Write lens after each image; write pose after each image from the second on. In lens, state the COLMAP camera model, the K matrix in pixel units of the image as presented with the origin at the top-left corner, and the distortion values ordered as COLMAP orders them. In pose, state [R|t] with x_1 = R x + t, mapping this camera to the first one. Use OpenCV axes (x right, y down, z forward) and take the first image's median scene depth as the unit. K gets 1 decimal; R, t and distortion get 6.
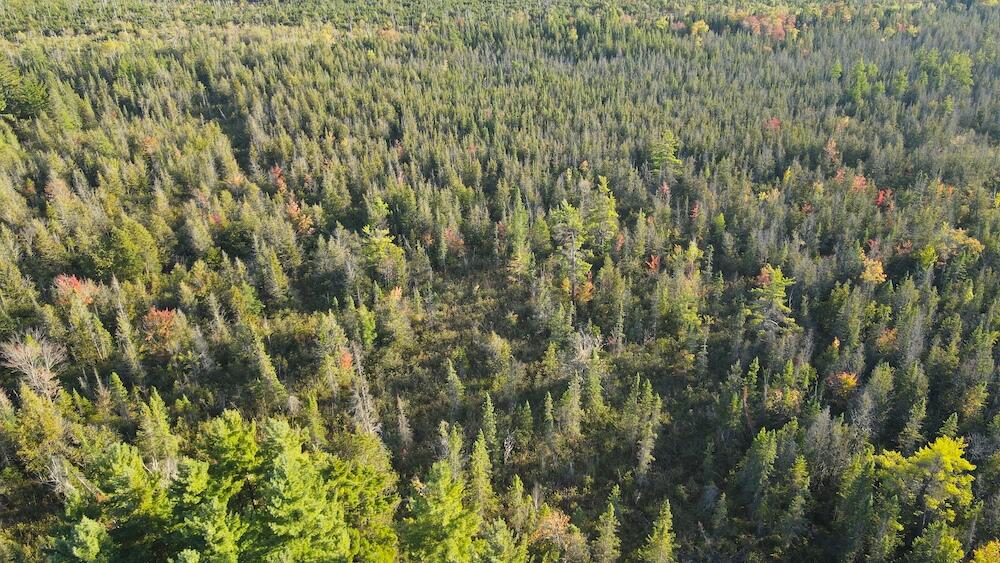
lens RADIAL K [[737.8, 0, 502.2], [0, 737.8, 287.2], [0, 0, 1]] dist [-0.001081, 0.029680]
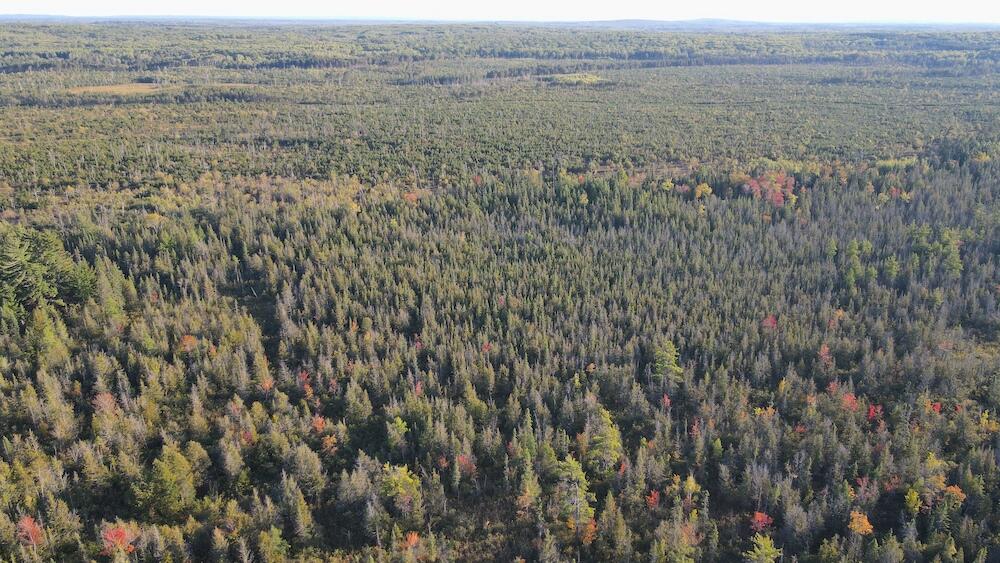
lens RADIAL K [[737.8, 0, 502.3], [0, 737.8, 287.1], [0, 0, 1]] dist [-0.001081, 0.029680]
pose [[0.999722, 0.013553, -0.019290, 0.002155], [-0.015861, 0.992025, -0.125037, -0.139633], [0.017442, 0.125308, 0.991965, -0.070062]]
